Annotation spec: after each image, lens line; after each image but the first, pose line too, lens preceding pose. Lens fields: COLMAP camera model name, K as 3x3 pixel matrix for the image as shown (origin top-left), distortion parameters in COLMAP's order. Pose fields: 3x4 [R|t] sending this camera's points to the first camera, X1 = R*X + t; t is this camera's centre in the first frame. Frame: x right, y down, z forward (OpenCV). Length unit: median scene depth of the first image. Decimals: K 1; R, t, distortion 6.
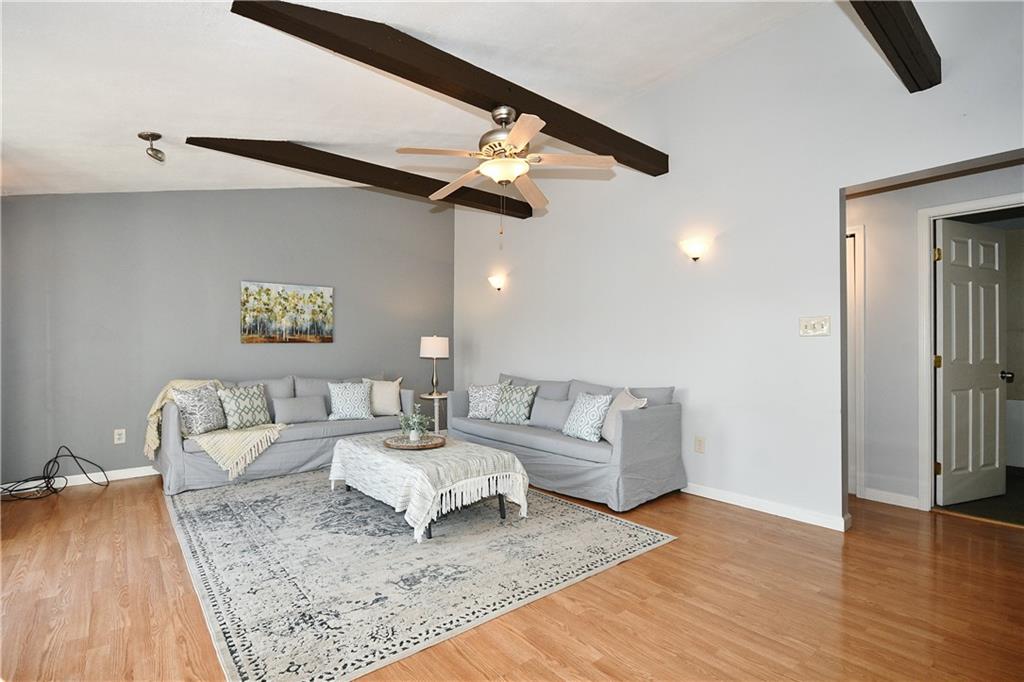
lens RADIAL K [[476.5, 0, 492.9], [0, 476.5, 350.3], [0, 0, 1]] dist [-0.000402, -0.000892]
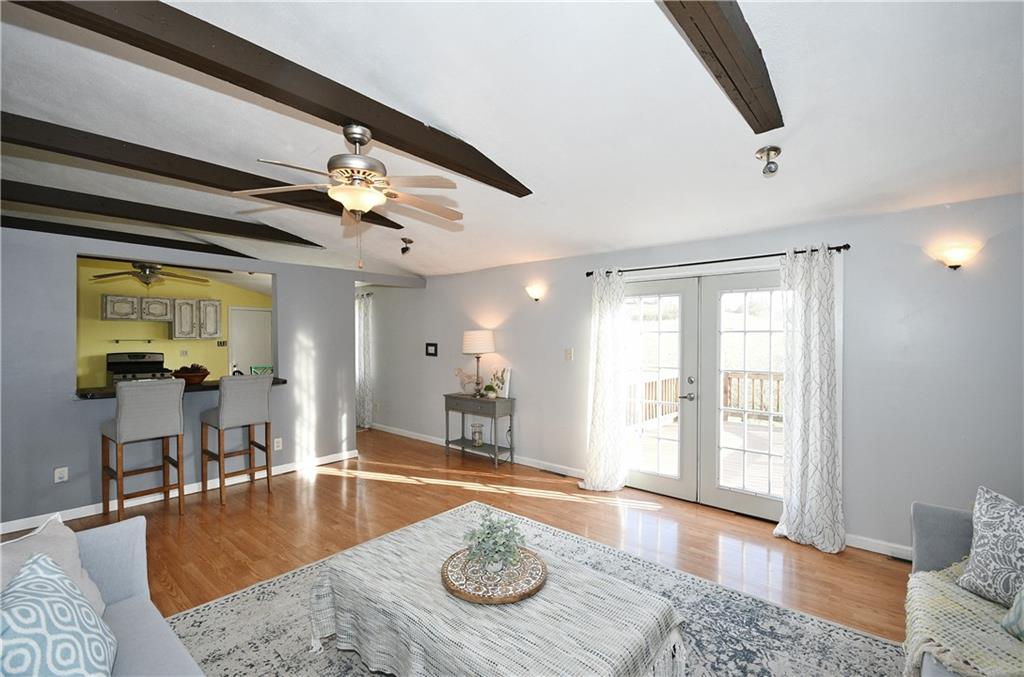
lens RADIAL K [[447.2, 0, 506.4], [0, 447.2, 341.4], [0, 0, 1]] dist [0.001712, 0.000261]
pose [[-0.981218, 0.001056, -0.192899, -0.053931], [0.000195, 0.999990, 0.004480, -0.067540], [0.192902, 0.004358, -0.981208, 1.133660]]
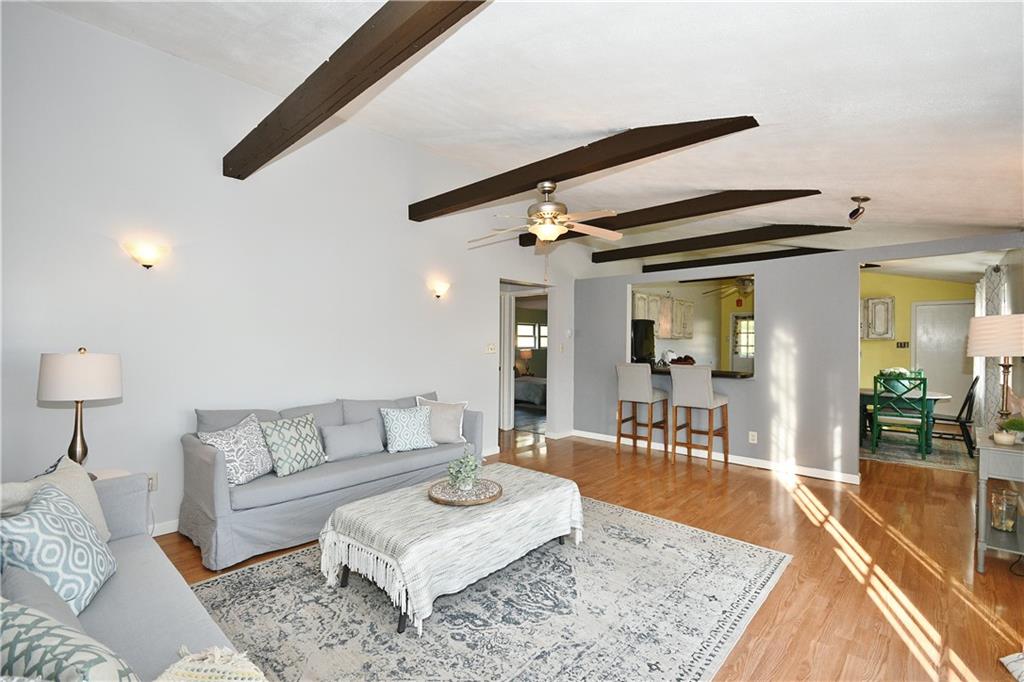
lens RADIAL K [[456.8, 0, 512.0], [0, 456.8, 341.0], [0, 0, 1]] dist [0.000346, 0.000088]
pose [[-0.152207, 0.000528, 0.988349, -0.706521], [-0.008645, 0.999961, -0.001866, -0.048942], [-0.988311, -0.008828, -0.152196, 0.768441]]
